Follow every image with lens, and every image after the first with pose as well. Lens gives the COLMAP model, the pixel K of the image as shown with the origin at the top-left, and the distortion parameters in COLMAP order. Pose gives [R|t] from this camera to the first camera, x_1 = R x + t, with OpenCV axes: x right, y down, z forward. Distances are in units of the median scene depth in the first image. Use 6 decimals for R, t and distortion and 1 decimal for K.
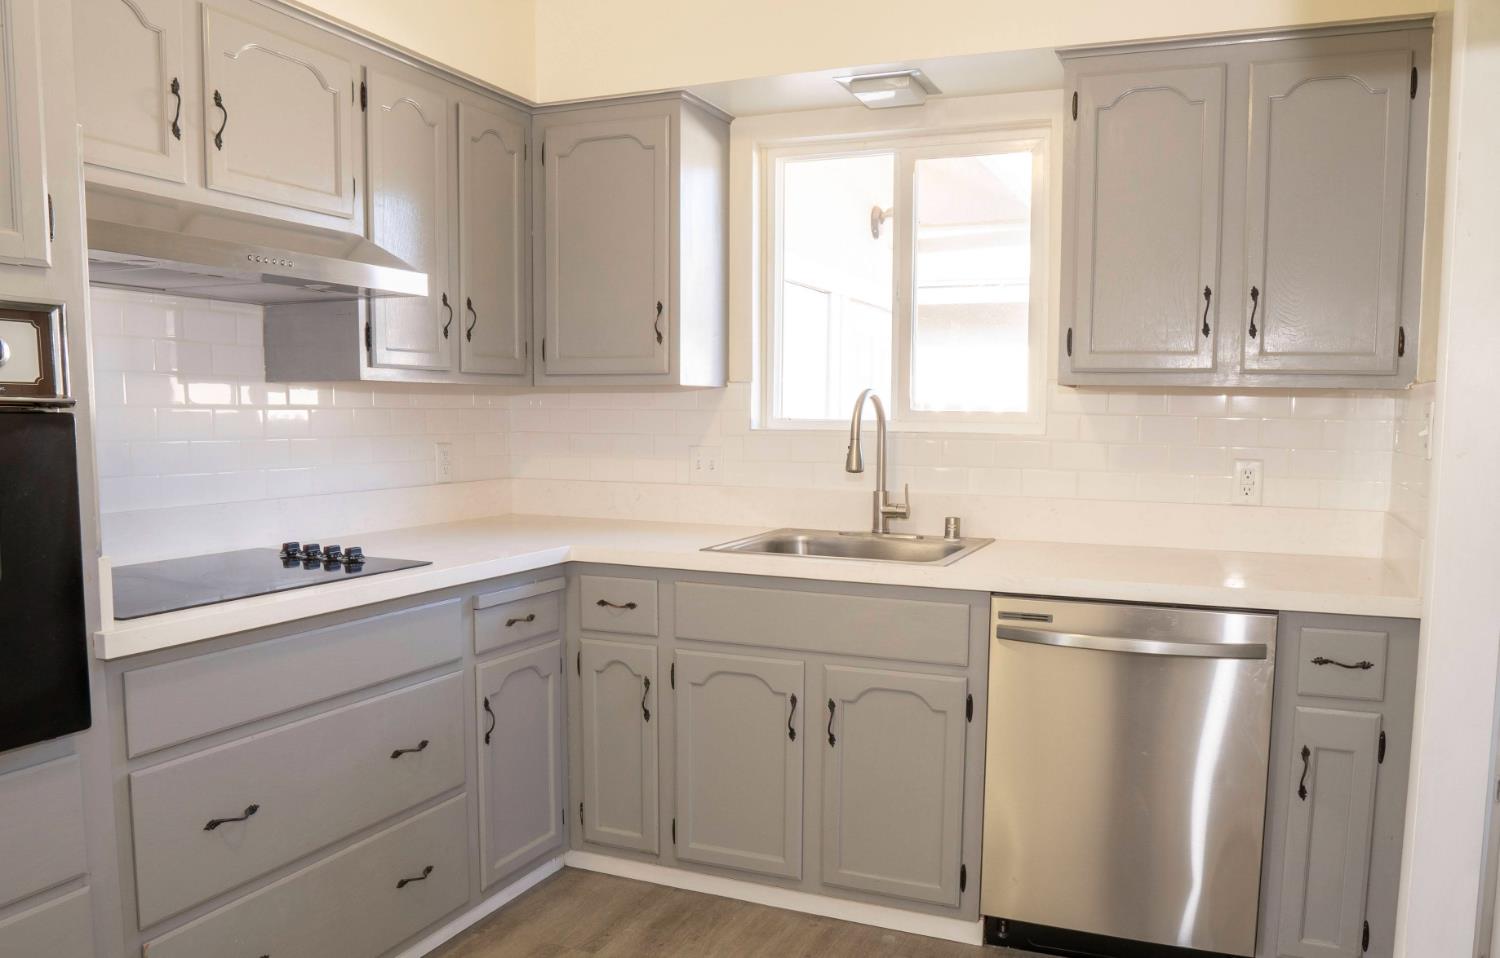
lens RADIAL K [[1121.2, 0, 792.9], [0, 1121.2, 531.3], [0, 0, 1]] dist [-0.112047, 0.065814]
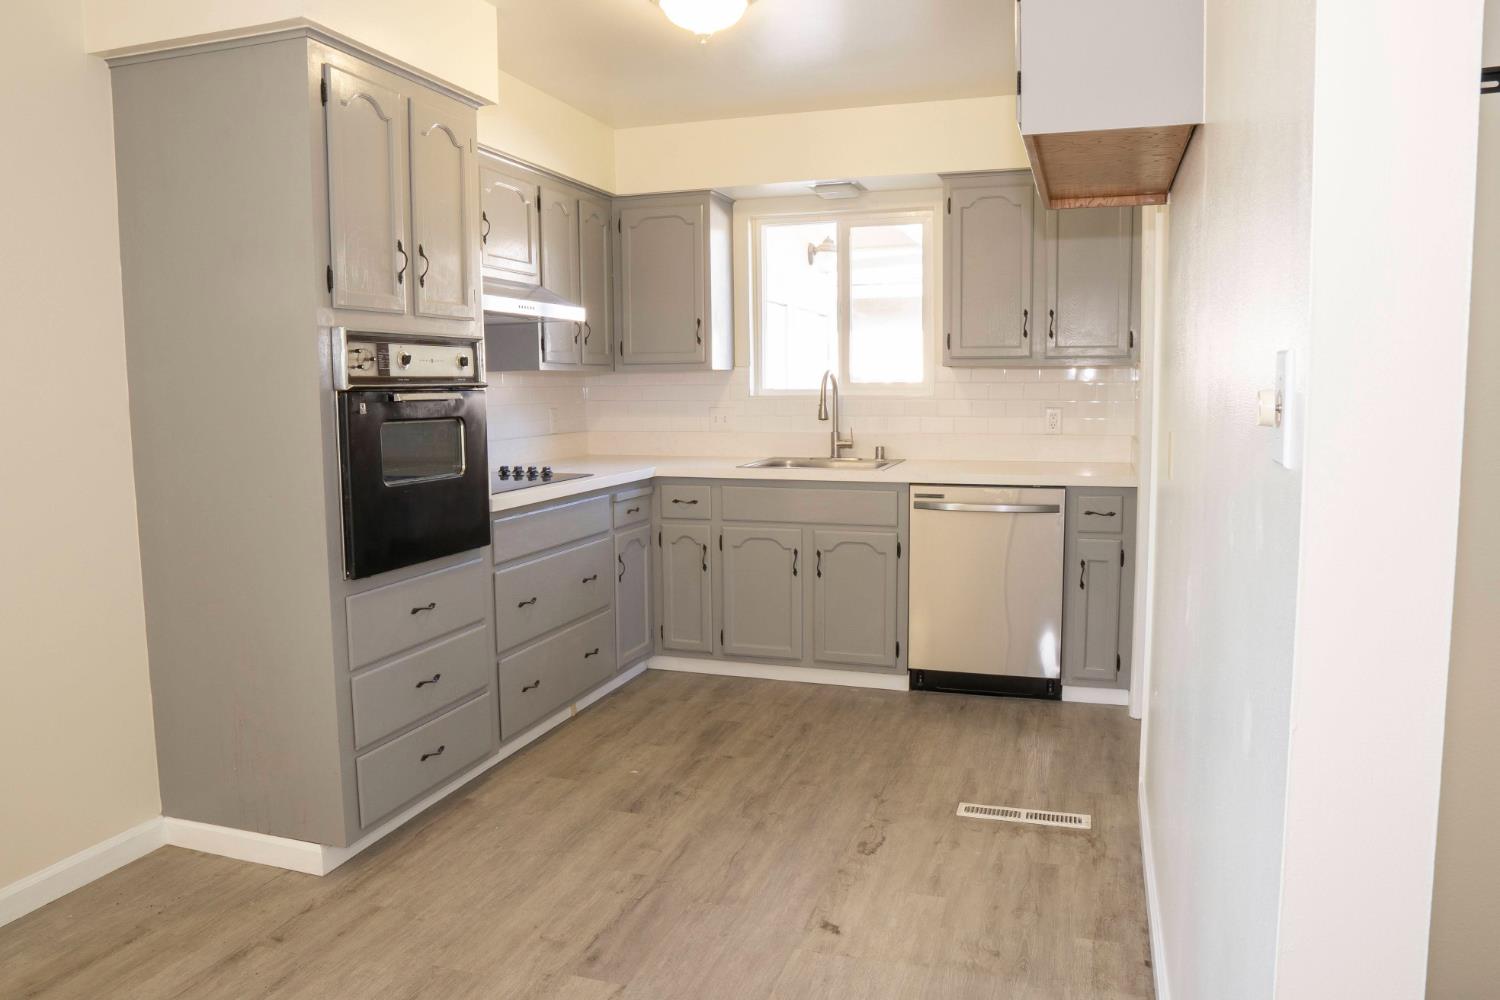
lens RADIAL K [[1057.2, 0, 745.4], [0, 1057.2, 492.5], [0, 0, 1]] dist [-0.112369, 0.075398]
pose [[0.997559, -0.024906, 0.065230, -0.174664], [0.025109, 0.999682, -0.002291, 0.059196], [-0.065152, 0.003923, 0.997868, -0.597100]]
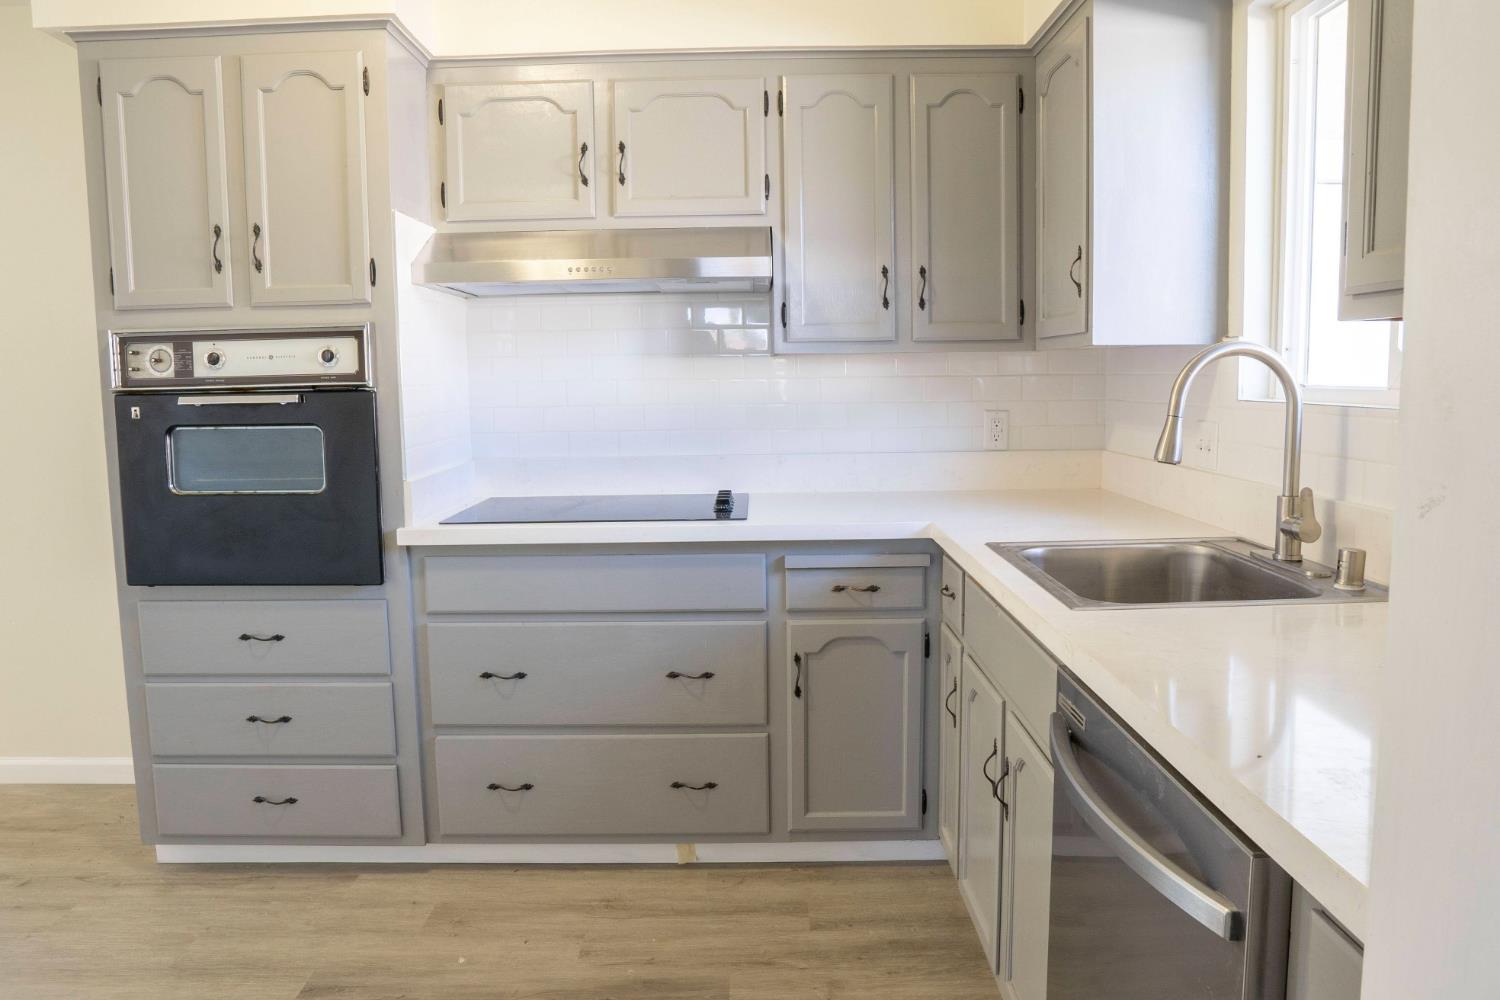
lens RADIAL K [[1057.2, 0, 745.4], [0, 1057.2, 492.5], [0, 0, 1]] dist [-0.112369, 0.075398]
pose [[0.370535, 0.088611, -0.924582, 0.578809], [-0.078694, 0.994855, 0.063808, -0.058149], [0.925479, 0.049116, 0.375601, 0.534395]]
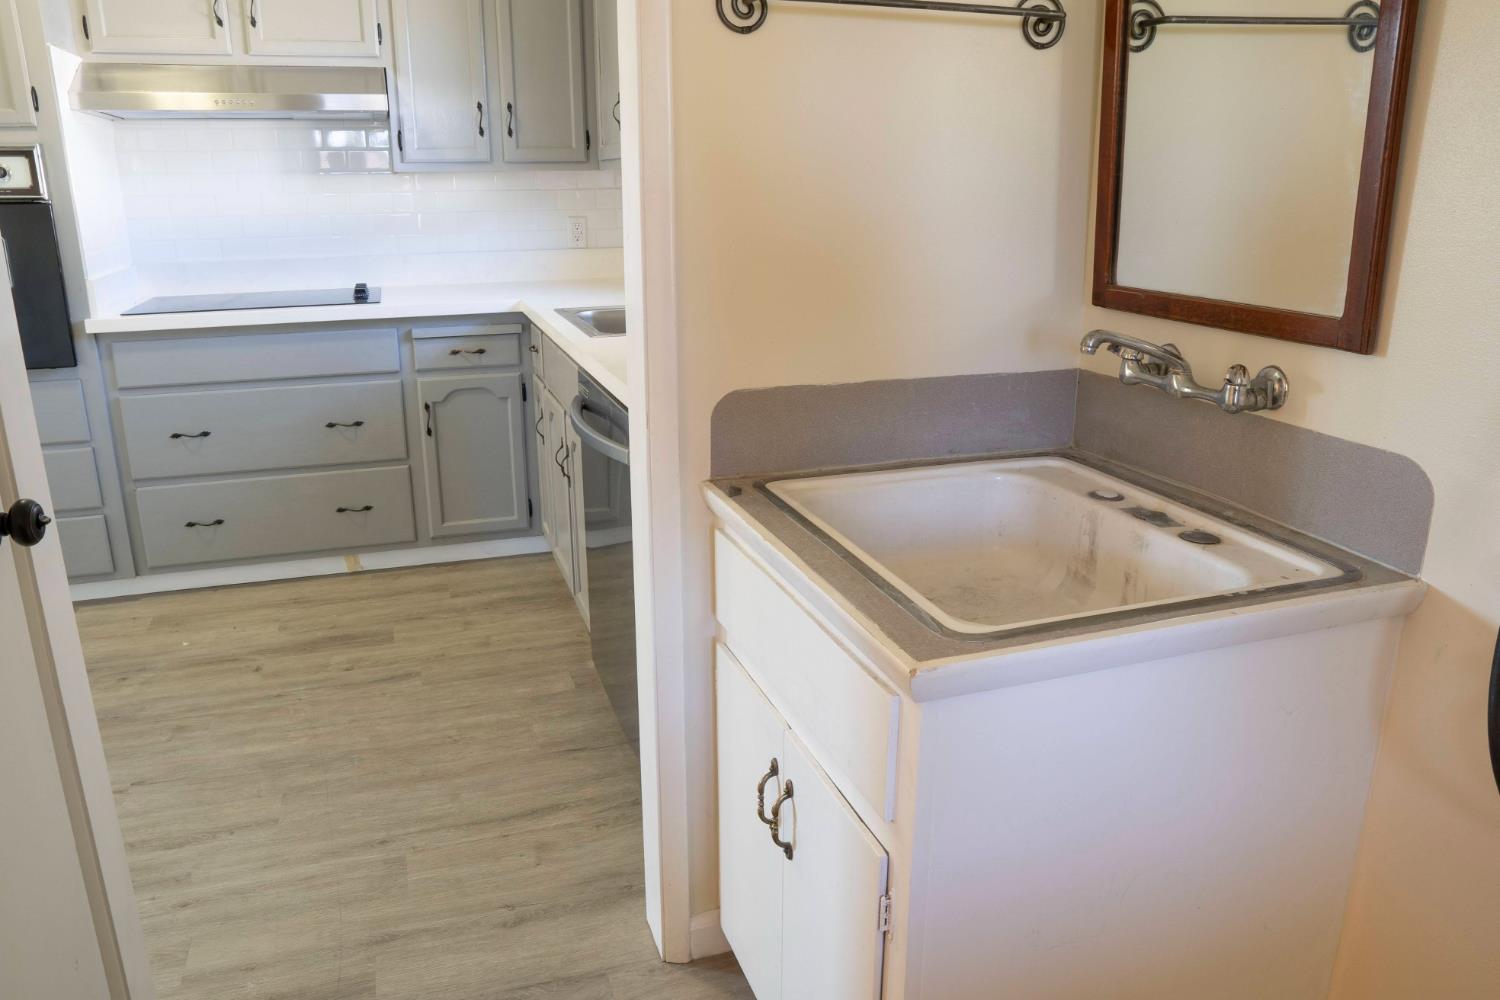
lens RADIAL K [[1057.2, 0, 745.4], [0, 1057.2, 492.5], [0, 0, 1]] dist [-0.112369, 0.075398]
pose [[0.653452, 0.204158, -0.728917, 0.915495], [-0.071885, 0.975328, 0.208731, -0.042040], [0.753547, -0.083997, 0.652005, 0.403015]]
